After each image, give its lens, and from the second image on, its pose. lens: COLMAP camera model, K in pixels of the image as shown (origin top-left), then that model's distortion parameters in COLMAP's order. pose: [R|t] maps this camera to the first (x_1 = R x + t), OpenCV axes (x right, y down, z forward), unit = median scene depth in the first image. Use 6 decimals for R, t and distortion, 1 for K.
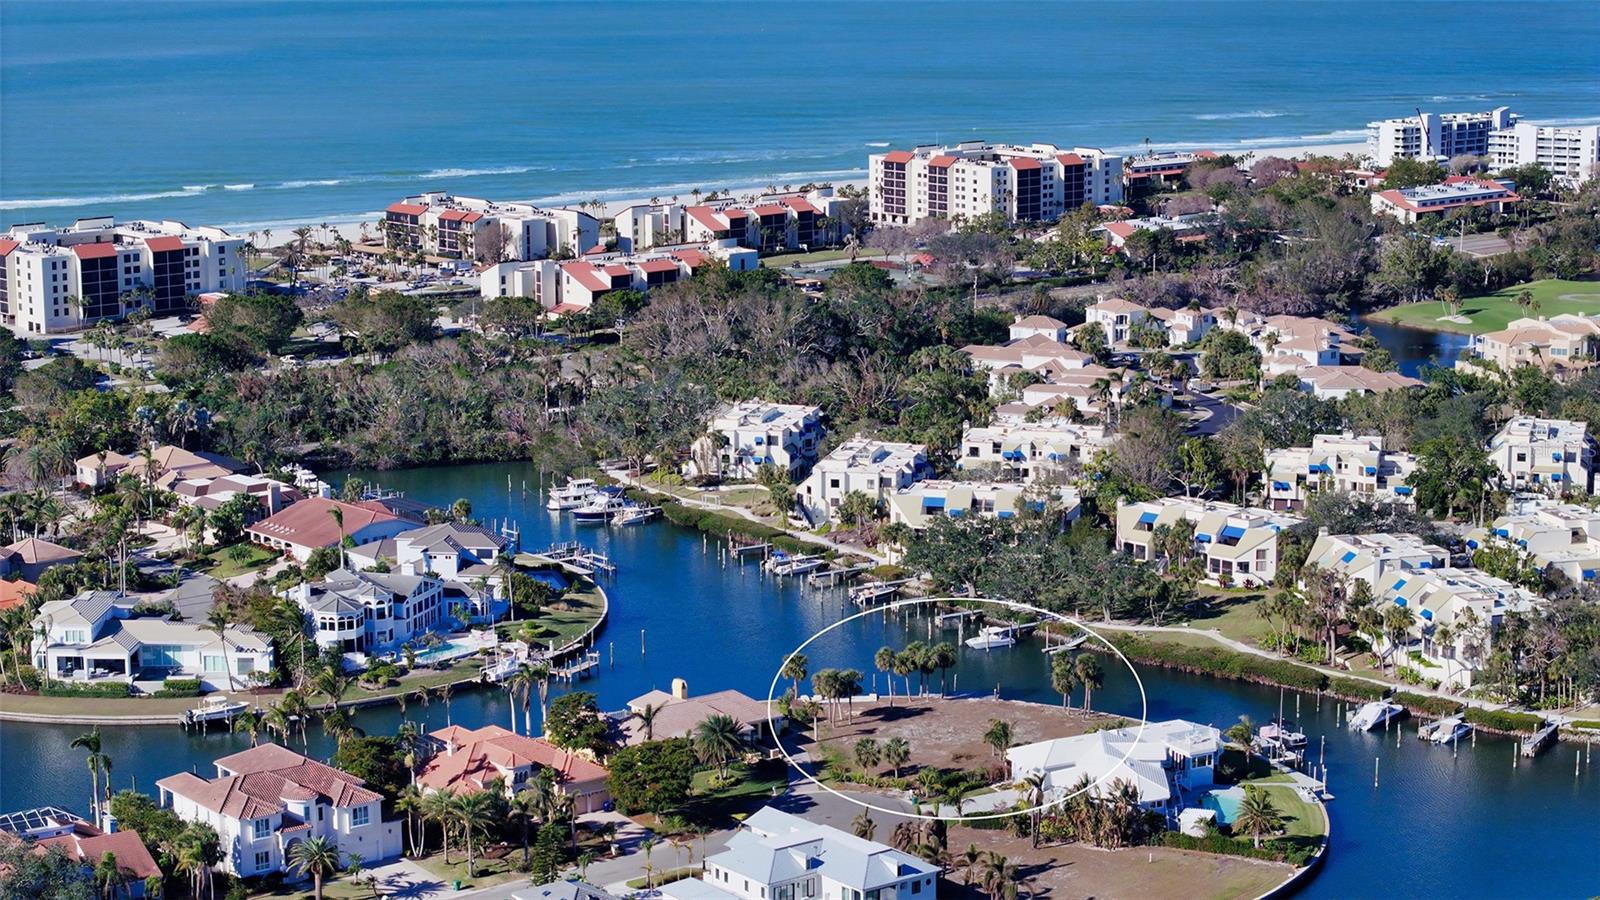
lens RADIAL K [[3250.2, 0, 794.1], [0, 3250.2, 449.3], [0, 0, 1]] dist [-0.168198, 0.000000]
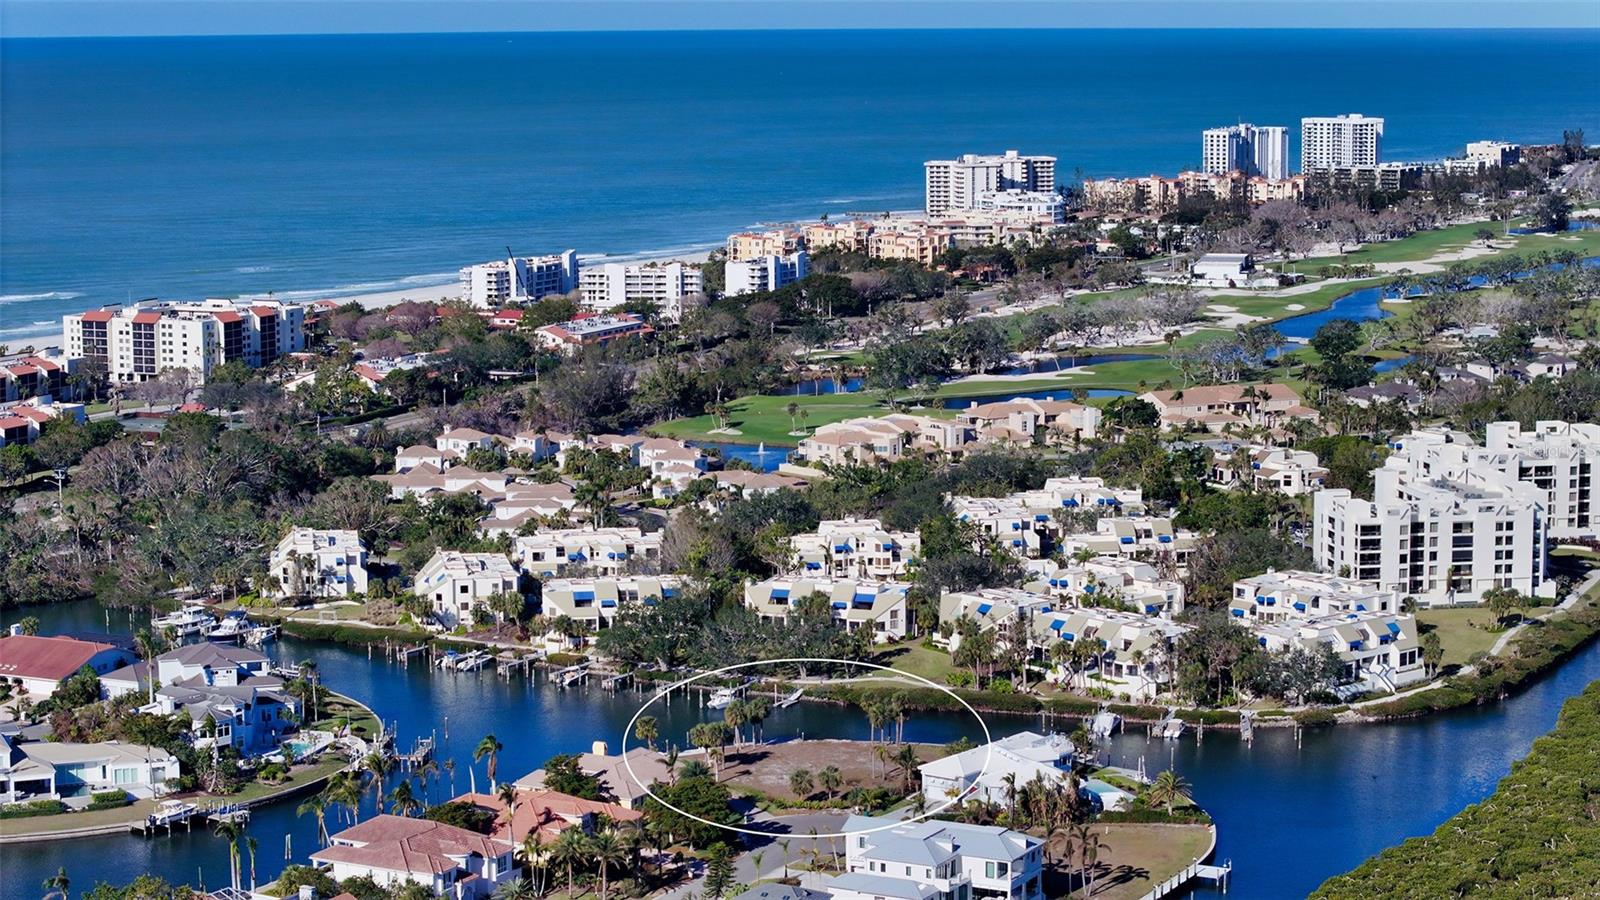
lens RADIAL K [[3250.2, 0, 804.9], [0, 3250.2, 446.8], [0, 0, 1]] dist [-0.168198, 0.000000]
pose [[0.911844, -0.055031, 0.406832, -0.309173], [0.075703, 0.996520, -0.034880, 0.008806], [-0.403497, 0.062604, 0.912837, -0.061318]]
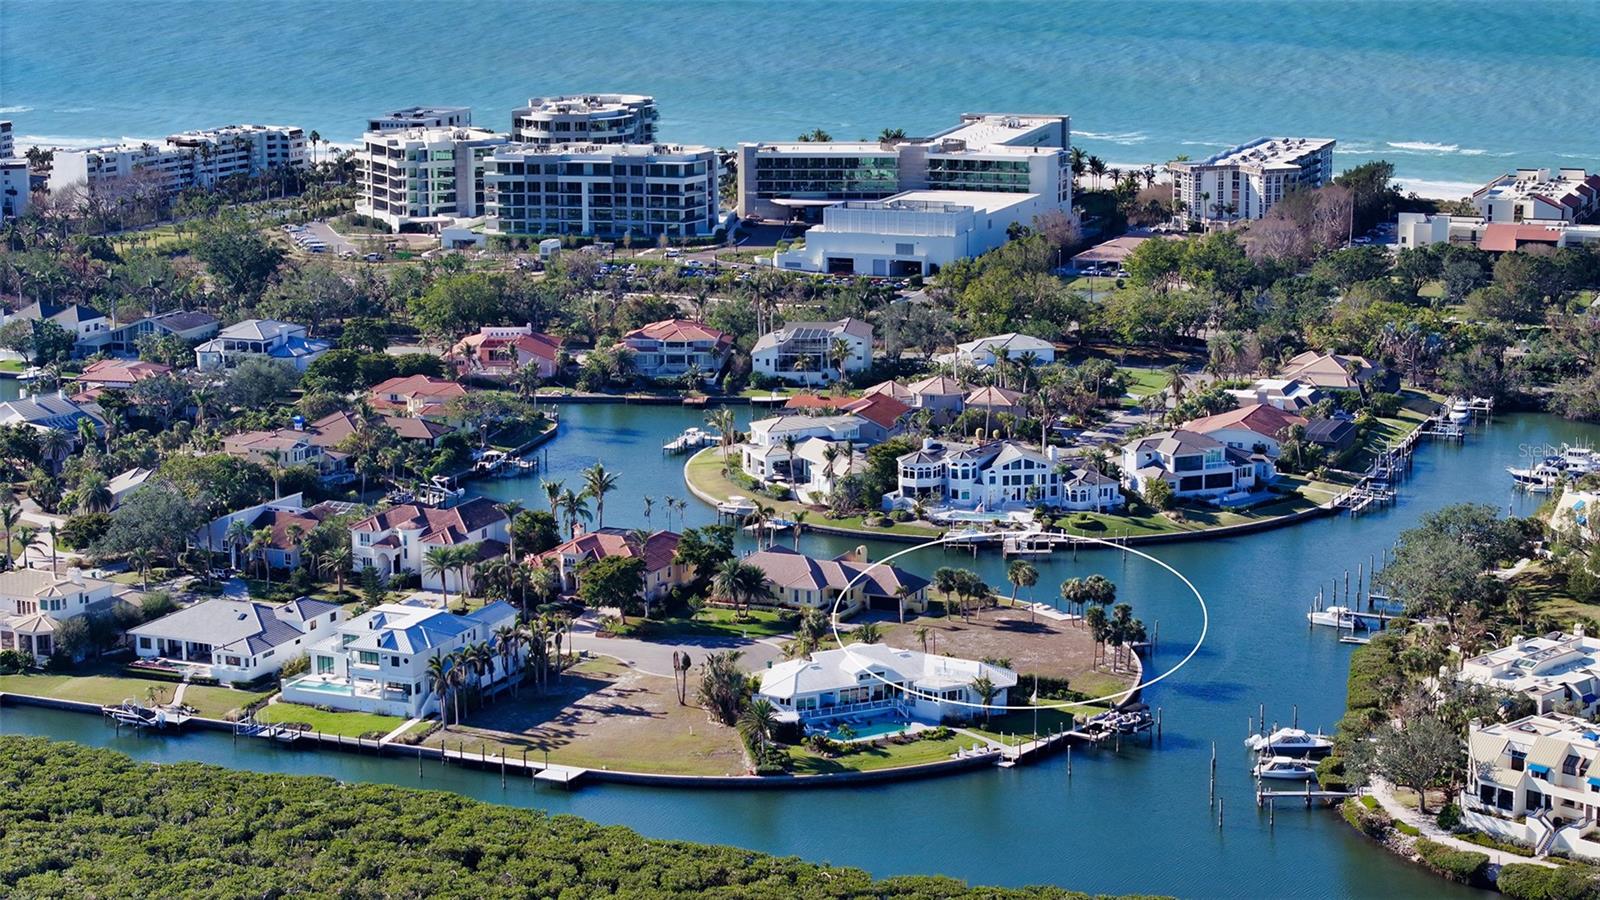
lens RADIAL K [[3250.2, 0, 800.6], [0, 3250.2, 446.6], [0, 0, 1]] dist [-0.168198, 0.000000]
pose [[0.467224, 0.172895, -0.867069, 0.684652], [-0.156364, 0.981393, 0.111433, -0.064528], [0.870202, 0.083515, 0.485565, 0.297796]]
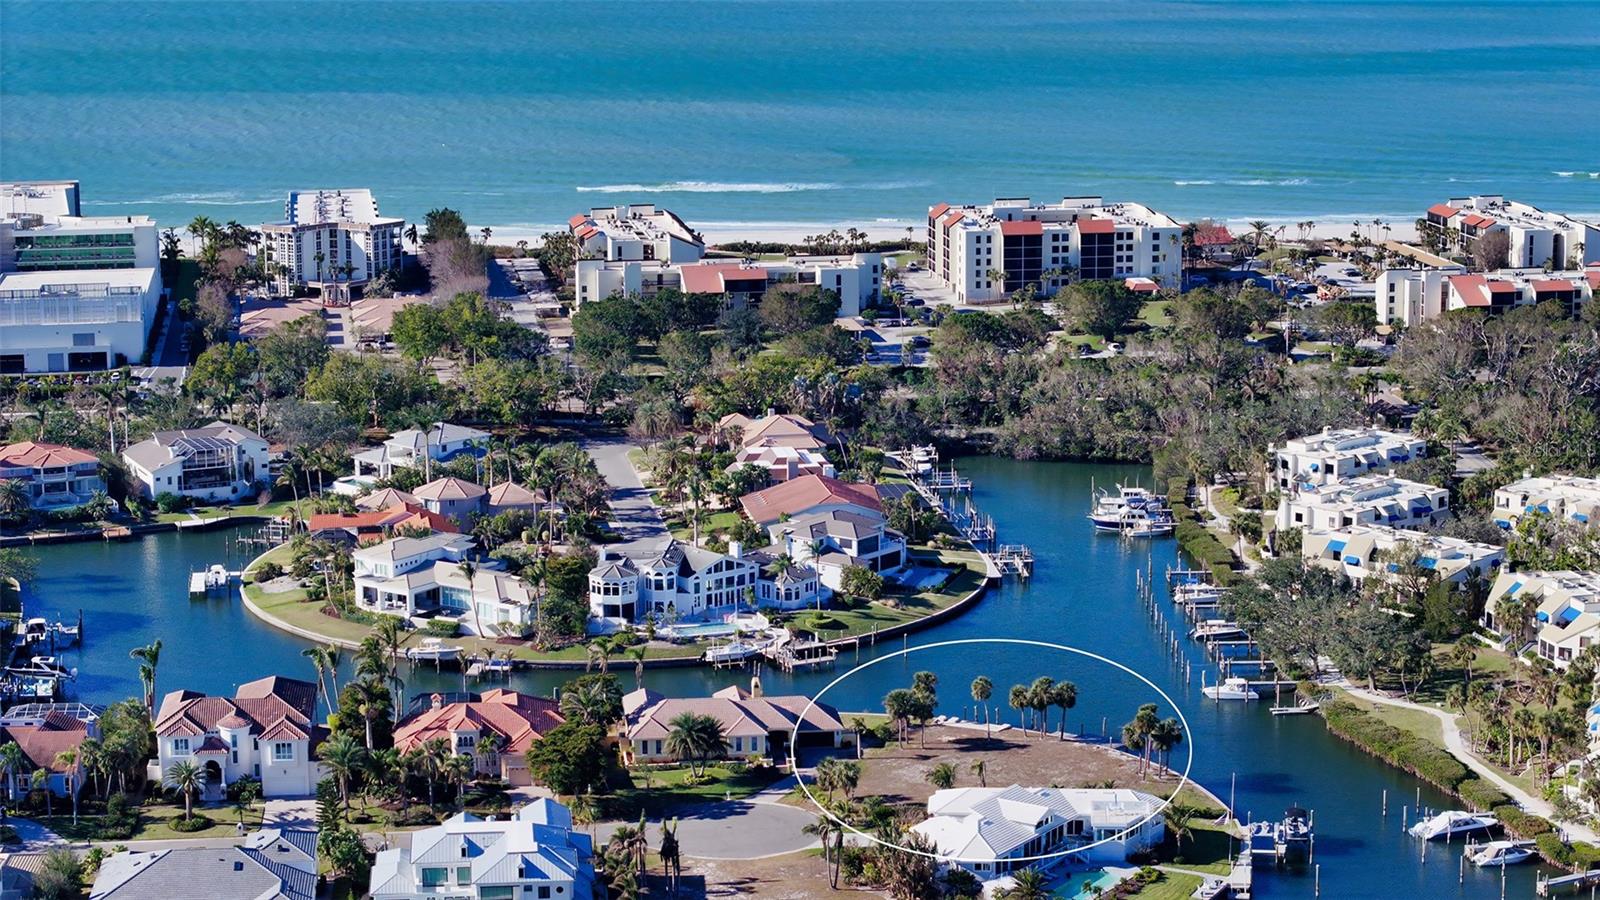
lens RADIAL K [[3250.2, 0, 794.6], [0, 3250.2, 452.1], [0, 0, 1]] dist [-0.168198, 0.000000]
pose [[0.849789, 0.100591, -0.517436, 0.354556], [-0.096234, 0.994731, 0.035332, -0.026382], [0.518264, 0.019771, 0.854992, 0.097144]]
